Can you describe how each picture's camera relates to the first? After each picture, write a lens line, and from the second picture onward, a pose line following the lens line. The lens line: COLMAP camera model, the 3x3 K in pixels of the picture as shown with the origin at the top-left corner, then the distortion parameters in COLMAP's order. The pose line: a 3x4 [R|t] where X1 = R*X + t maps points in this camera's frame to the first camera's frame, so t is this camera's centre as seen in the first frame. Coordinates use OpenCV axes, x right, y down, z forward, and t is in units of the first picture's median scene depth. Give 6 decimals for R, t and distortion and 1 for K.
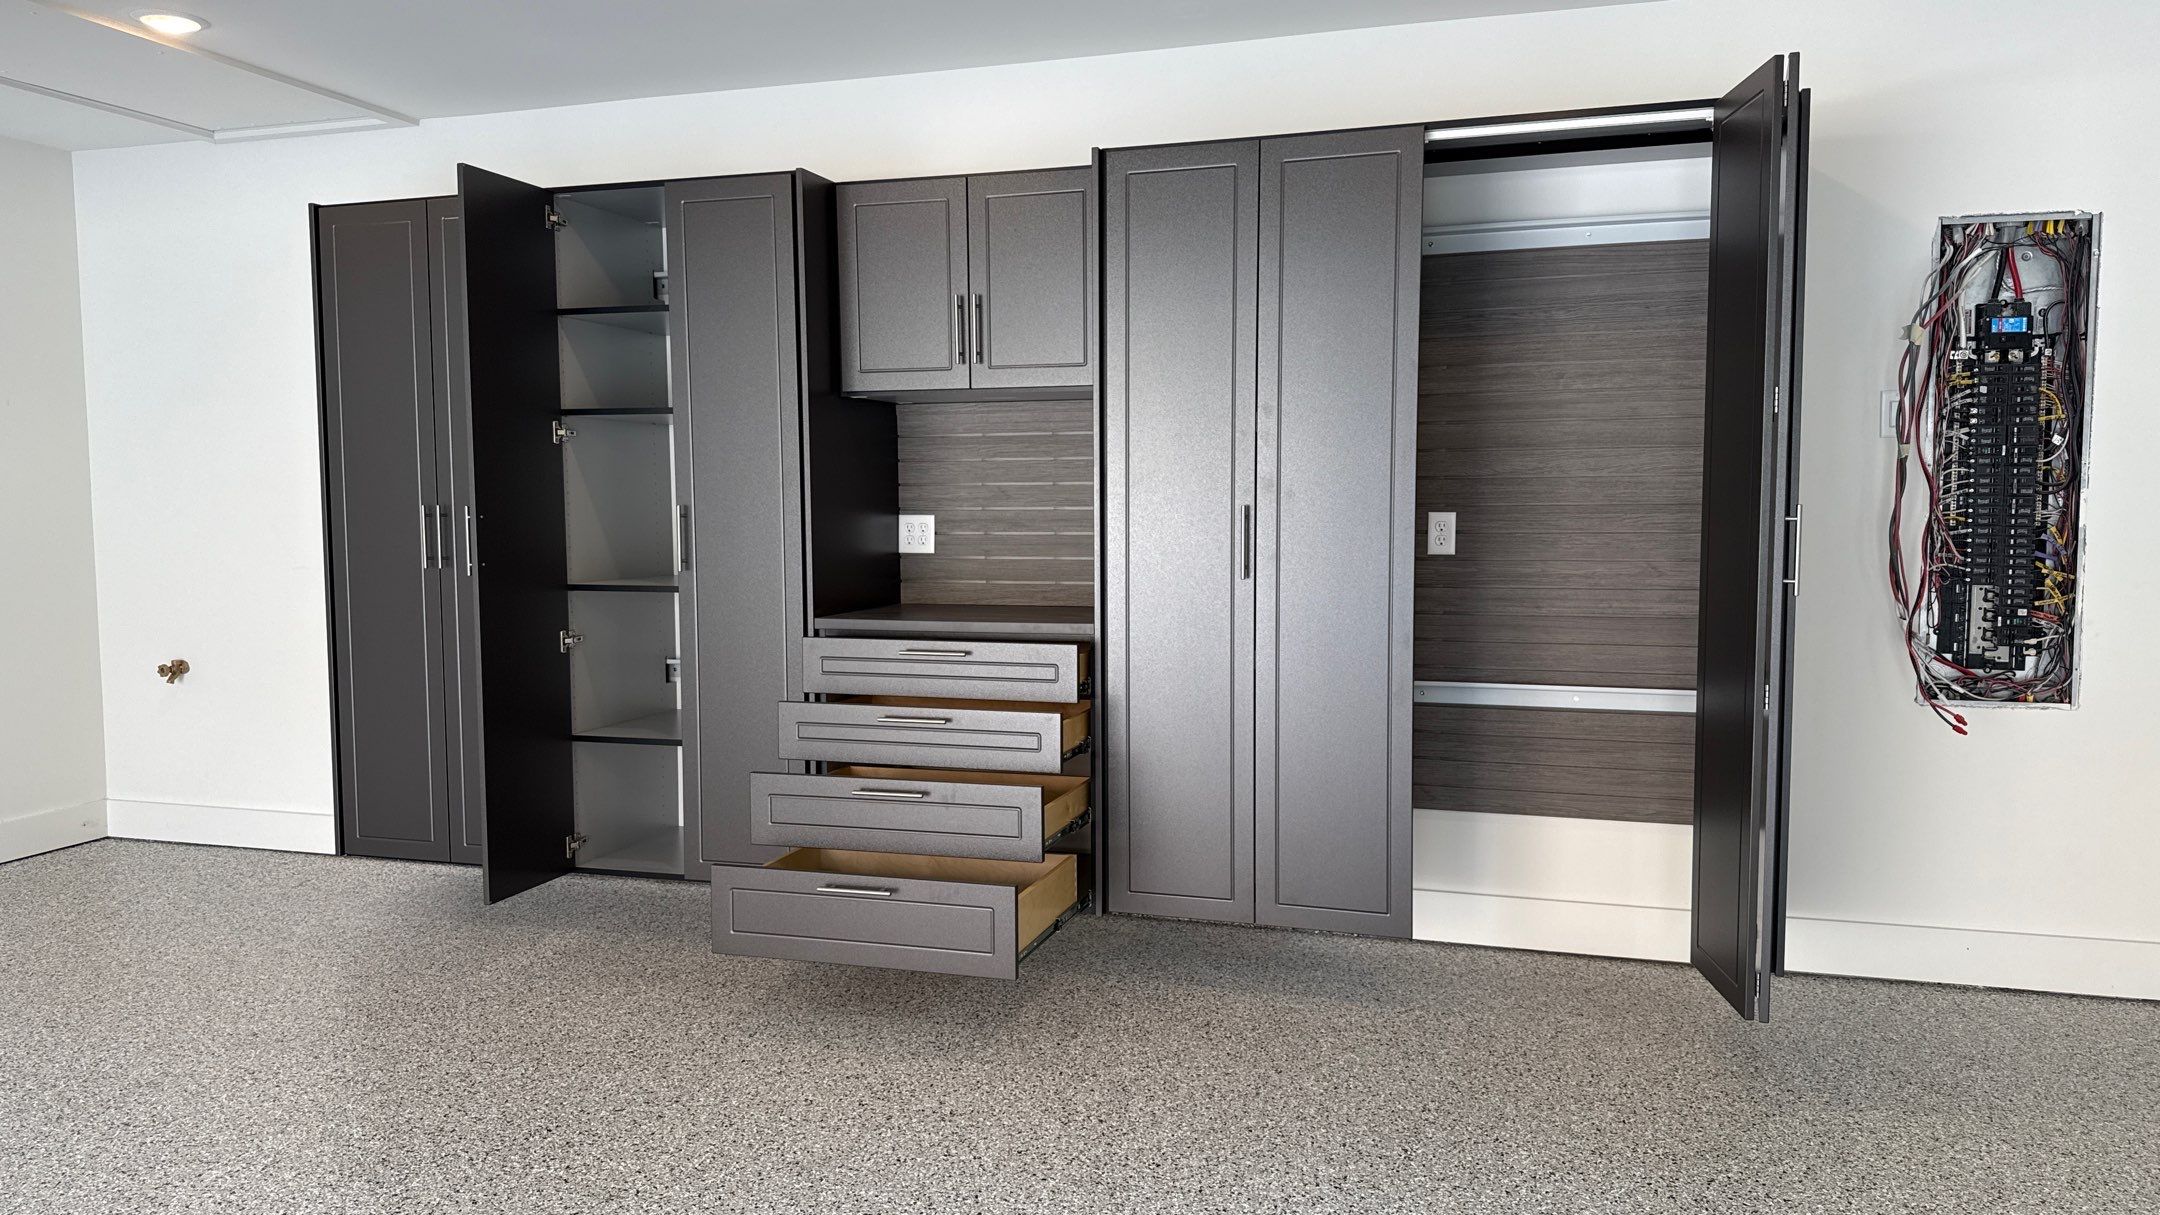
lens RADIAL K [[1513.4, 0, 1083.8], [0, 1513.4, 606.1], [0, 0, 1]] dist [0.054338, -0.064462]
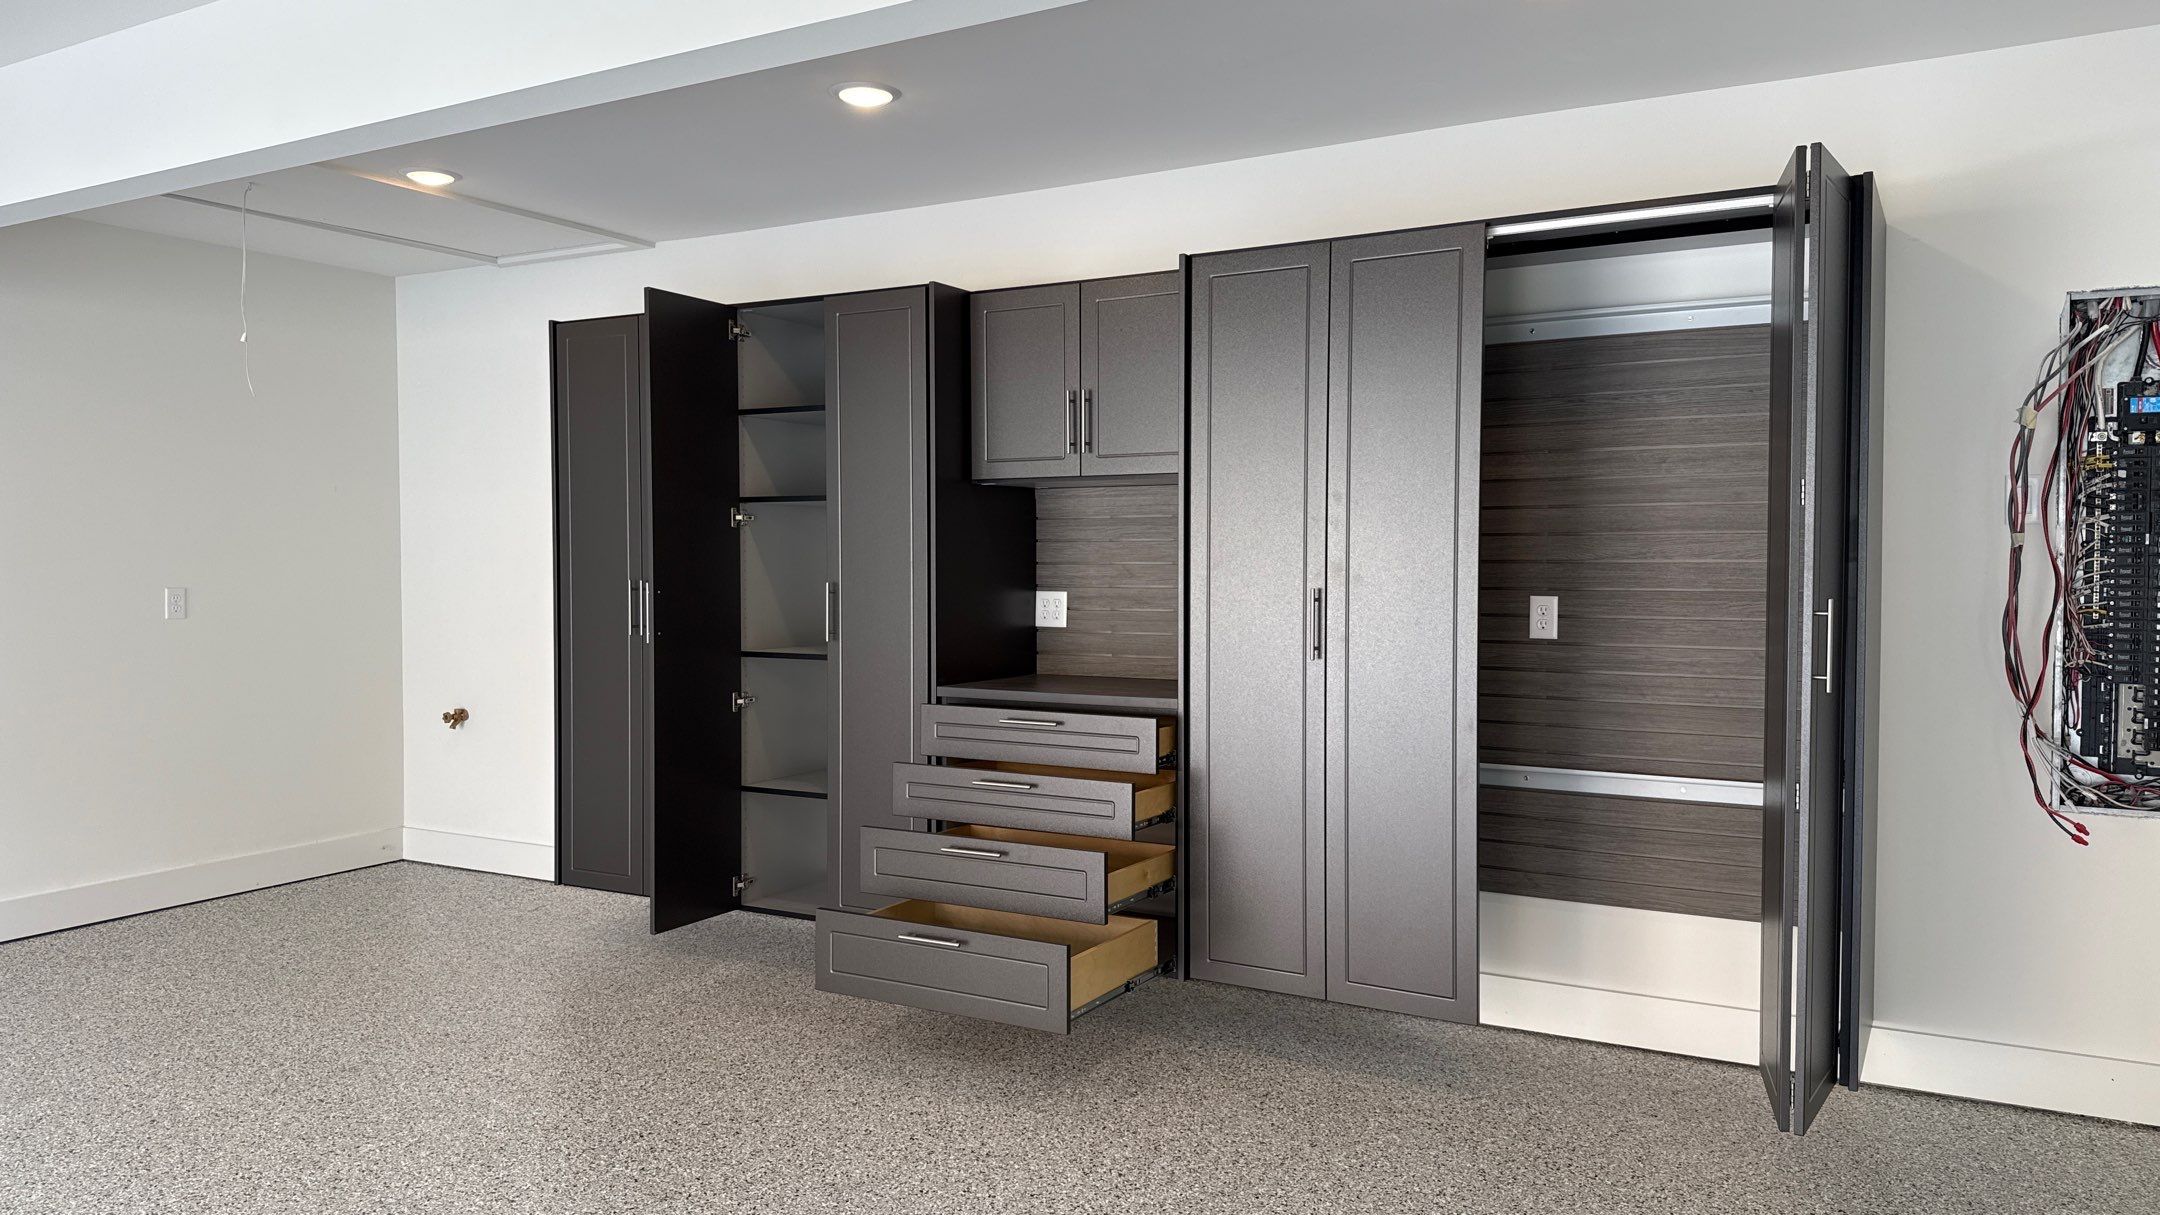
lens RADIAL K [[1513.4, 0, 1075.7], [0, 1513.4, 601.5], [0, 0, 1]] dist [0.054338, -0.064462]
pose [[0.975697, 0.012051, -0.218791, 0.169142], [-0.021892, 0.998852, -0.042611, -0.010069], [0.218026, 0.046365, 0.974841, -0.043706]]
